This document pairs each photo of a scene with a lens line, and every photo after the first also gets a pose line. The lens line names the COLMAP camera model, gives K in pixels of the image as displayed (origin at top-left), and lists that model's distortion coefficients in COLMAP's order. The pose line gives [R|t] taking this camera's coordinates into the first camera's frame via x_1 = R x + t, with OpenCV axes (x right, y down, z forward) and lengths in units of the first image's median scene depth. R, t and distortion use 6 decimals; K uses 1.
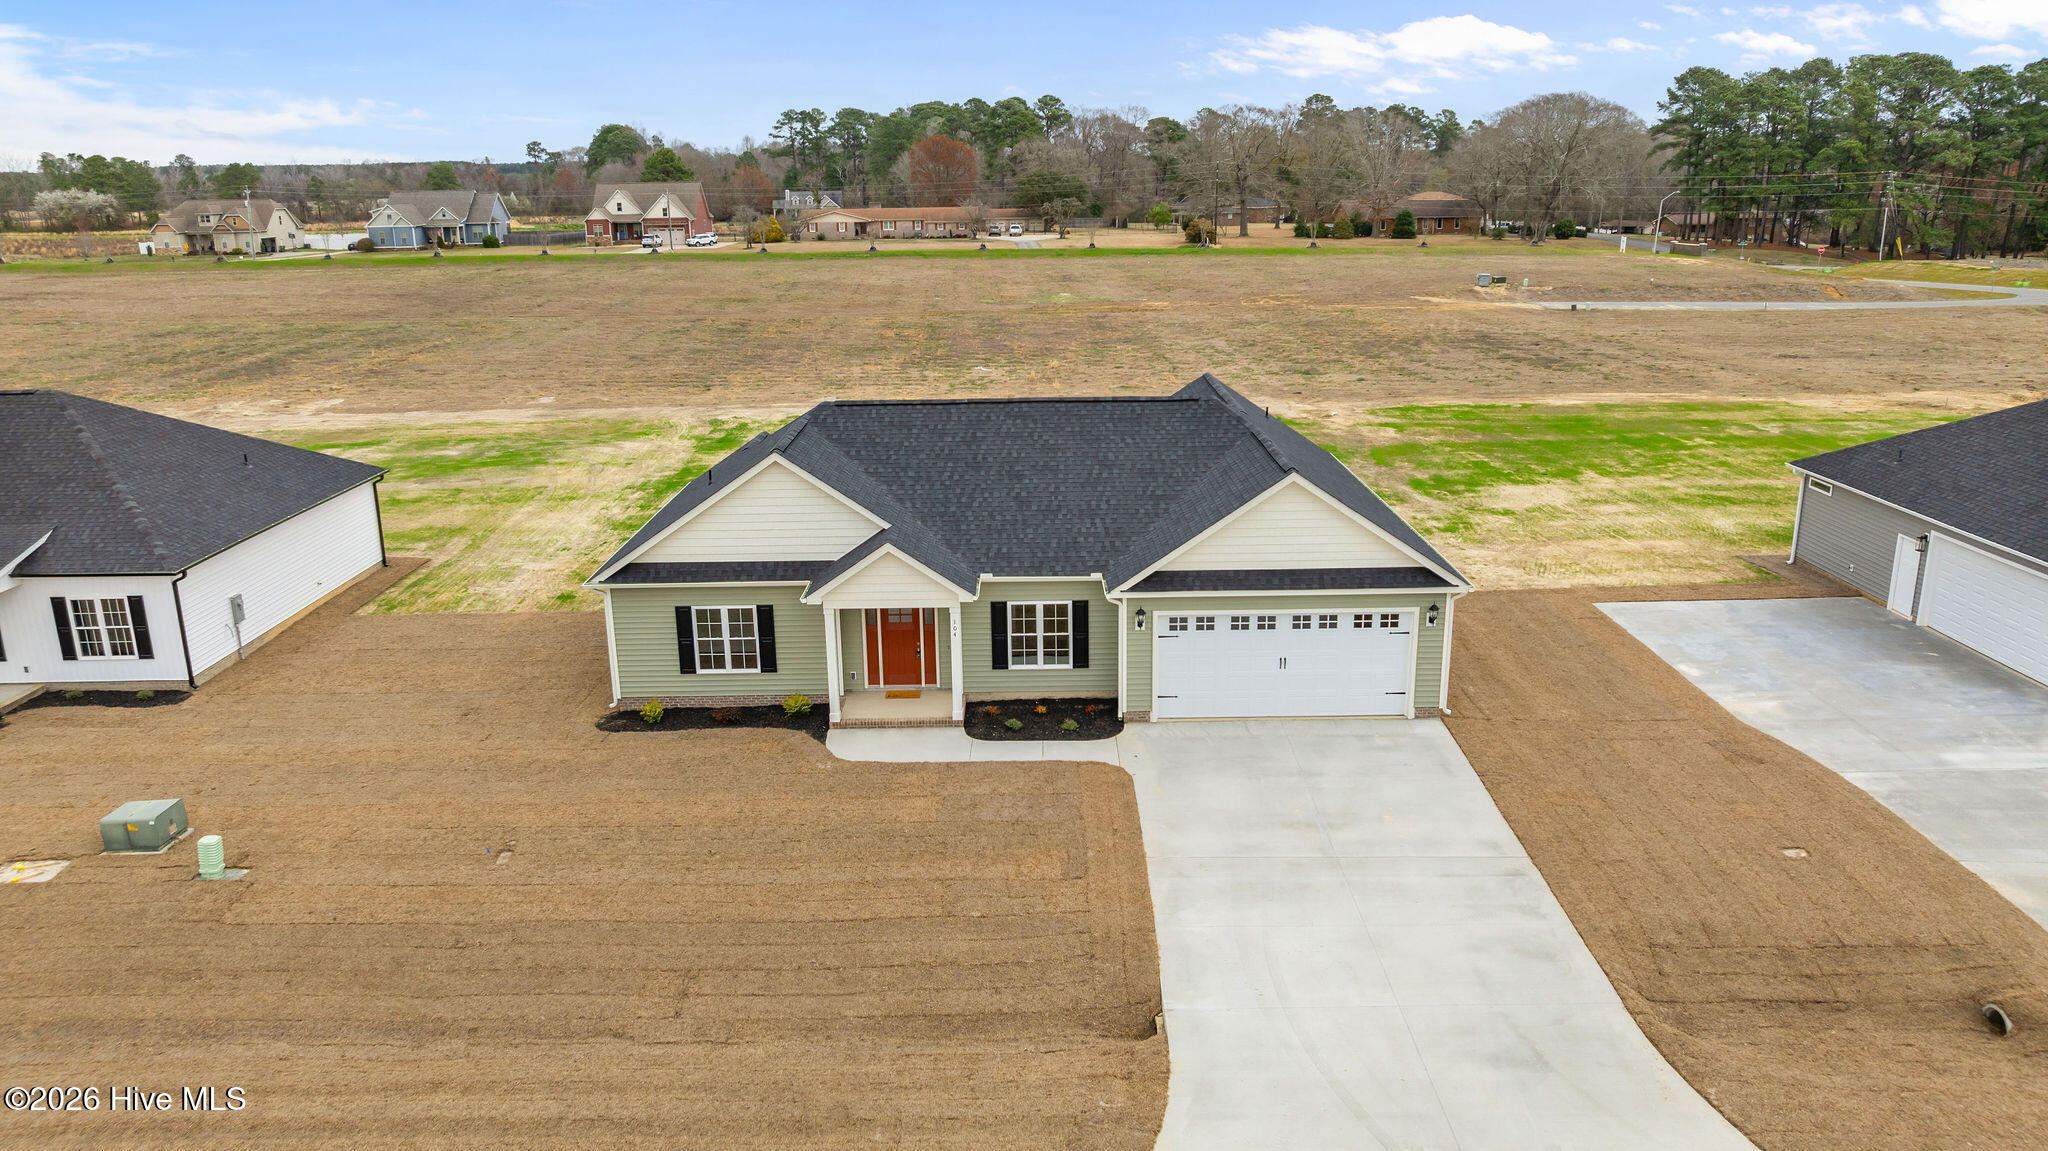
lens RADIAL K [[1452.7, 0, 1021.0], [0, 1452.7, 568.6], [0, 0, 1]] dist [-0.012708, -0.002947]
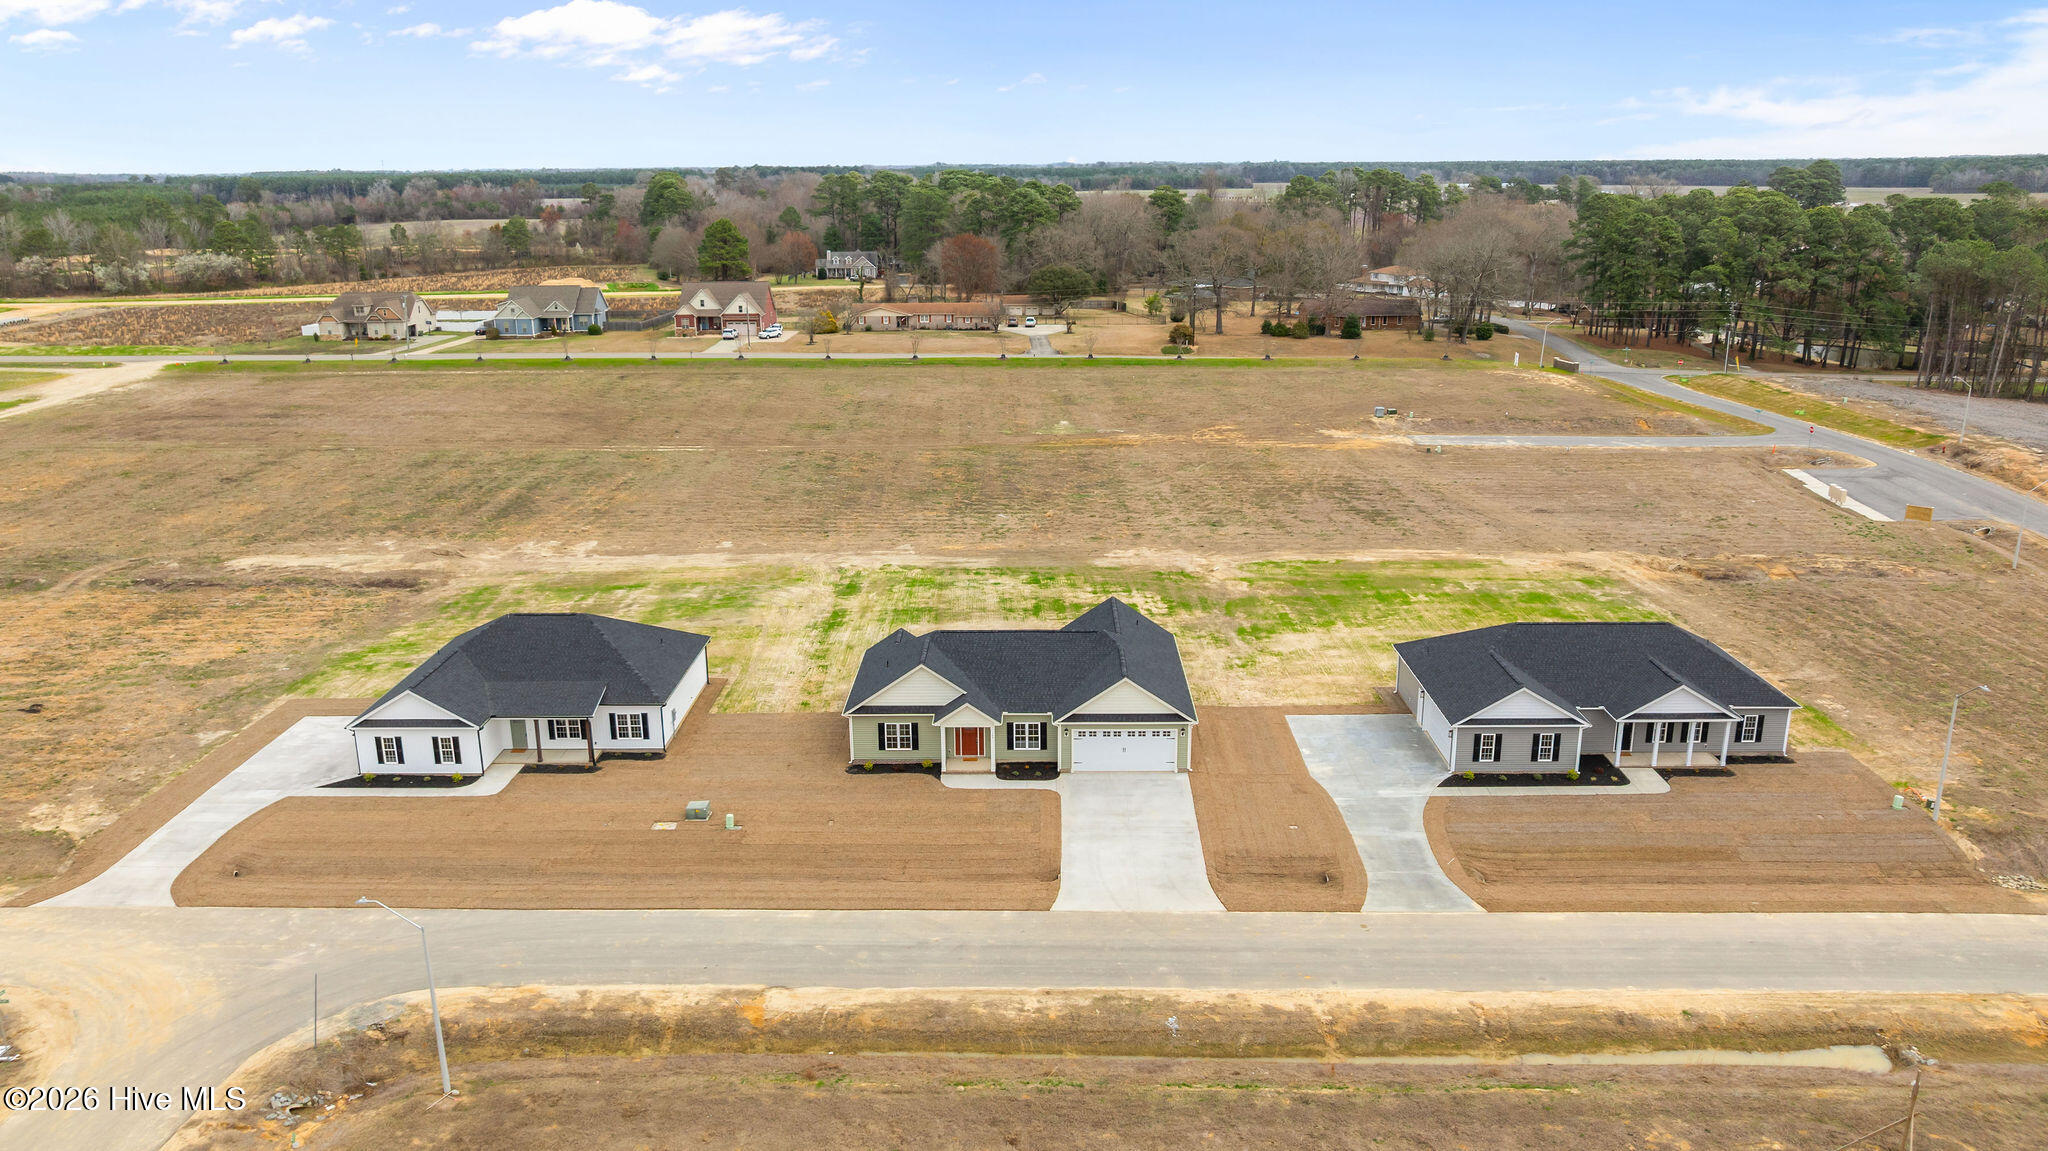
lens RADIAL K [[1452.7, 0, 1021.0], [0, 1452.7, 568.6], [0, 0, 1]] dist [-0.012708, -0.002947]
pose [[0.999890, 0.010071, -0.010894, 0.026582], [-0.010037, 0.999945, 0.003158, -0.241232], [0.010925, -0.003048, 0.999936, -1.426587]]
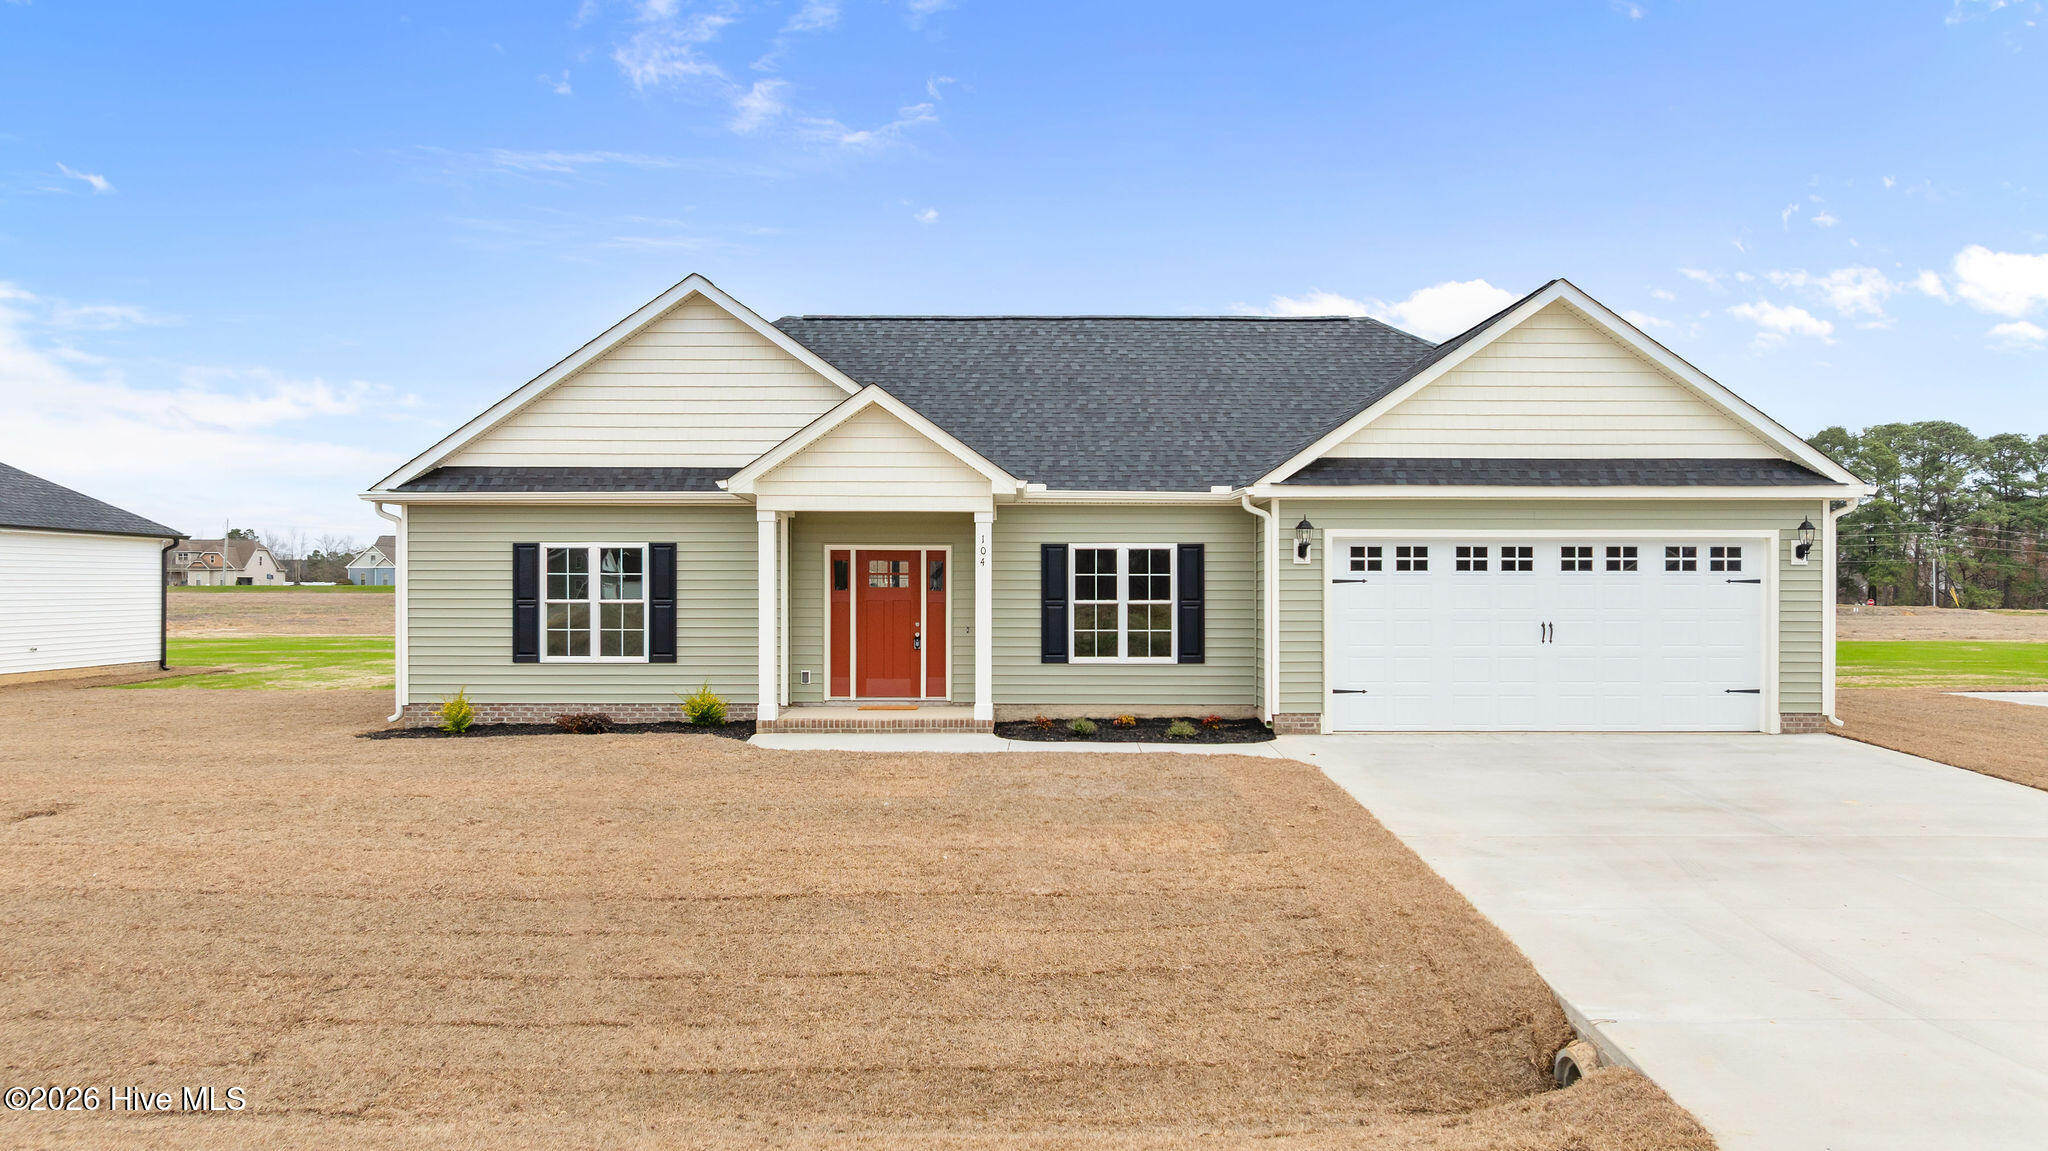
lens RADIAL K [[1474.7, 0, 1024.0], [0, 1474.7, 575.5], [0, 0, 1]] dist [-0.018426, -0.004010]
pose [[0.999864, 0.016418, 0.001649, -0.028283], [-0.015343, 0.961839, -0.273186, 0.198404], [-0.006071, 0.273124, 0.961960, 0.413488]]
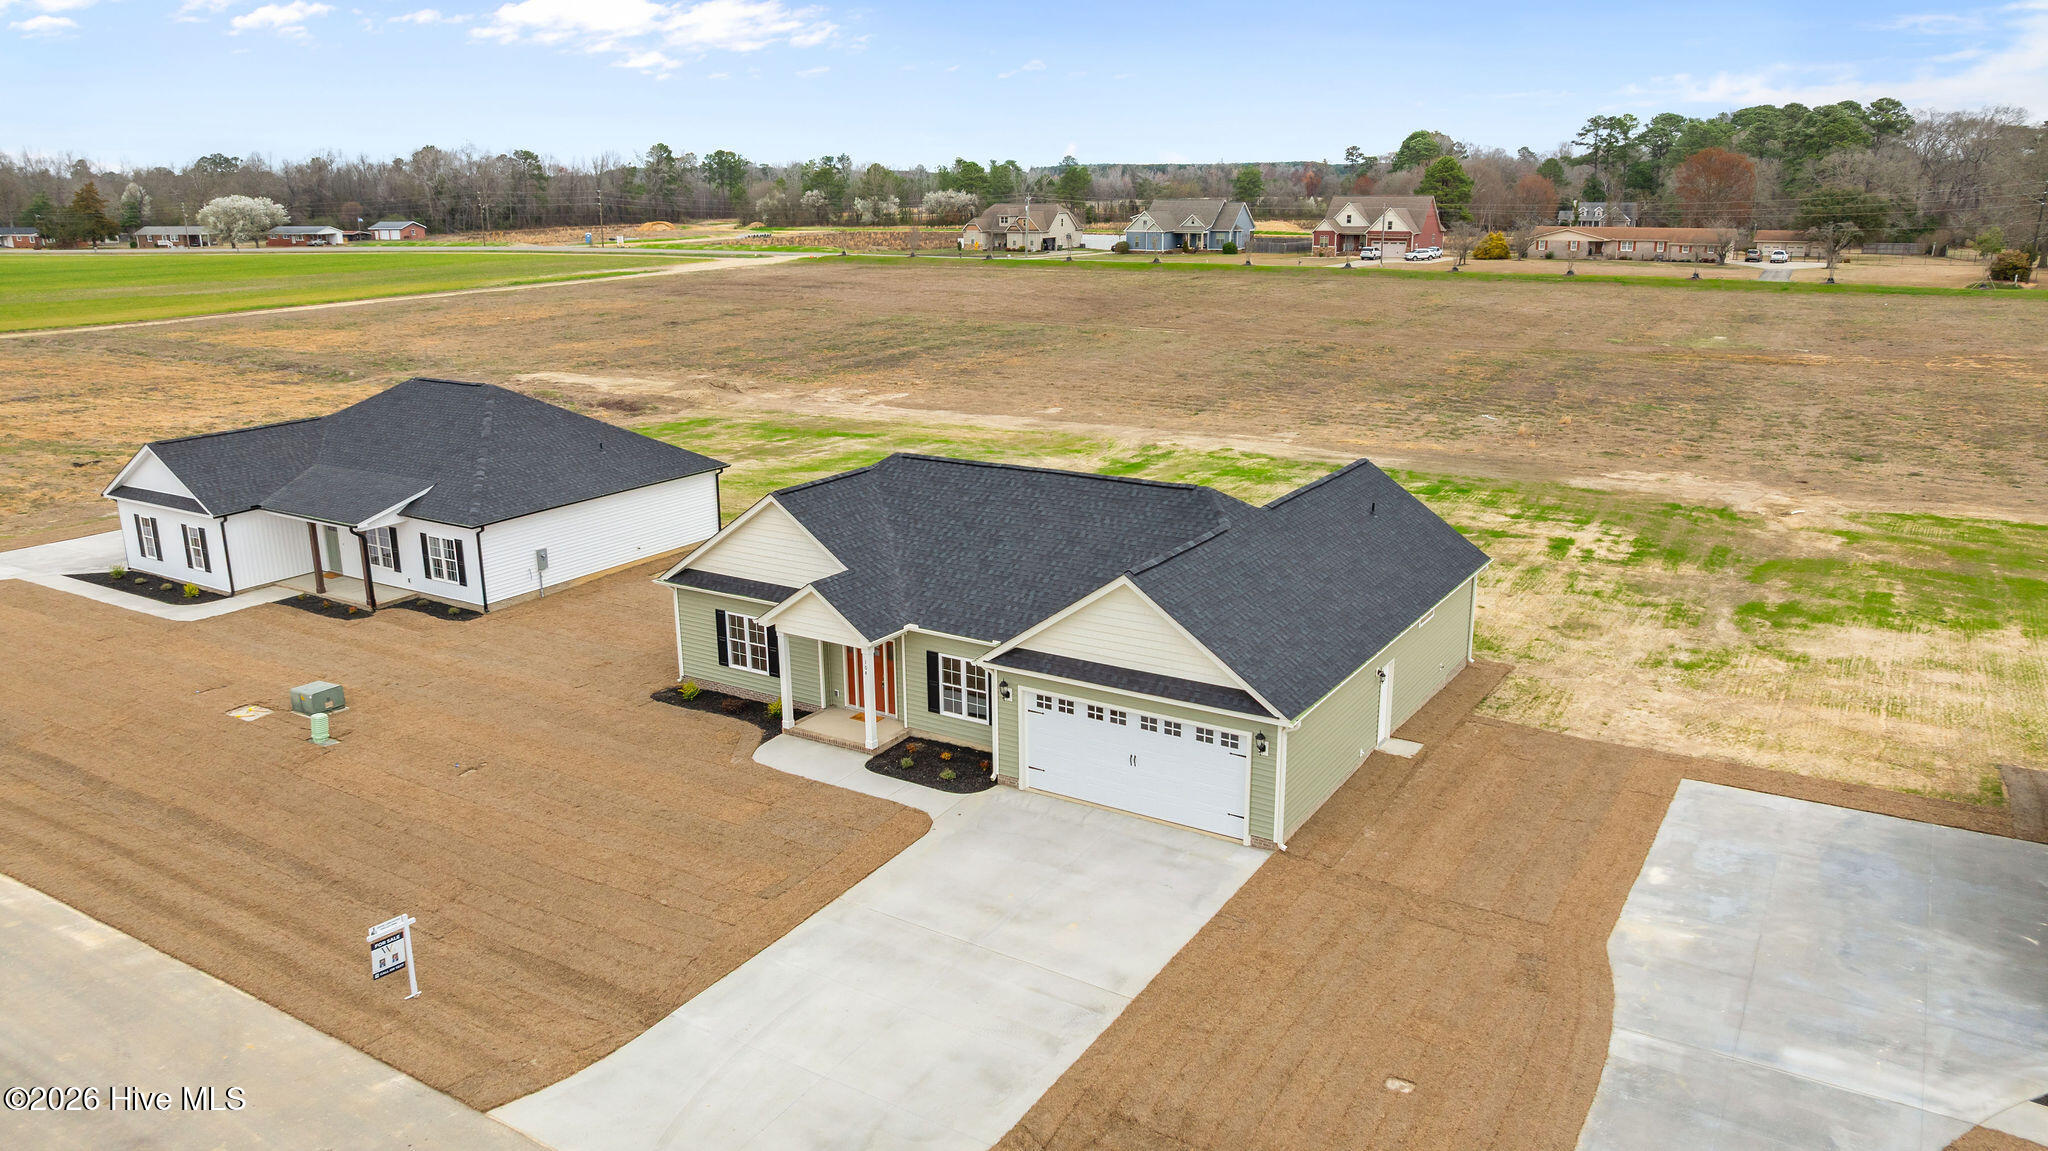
lens RADIAL K [[1452.7, 0, 1021.0], [0, 1452.7, 568.6], [0, 0, 1]] dist [-0.012708, -0.002947]
pose [[0.847980, 0.145476, -0.509674, 0.584928], [-0.145245, 0.988566, 0.040511, -0.092451], [0.509739, 0.039675, 0.859414, 0.083785]]
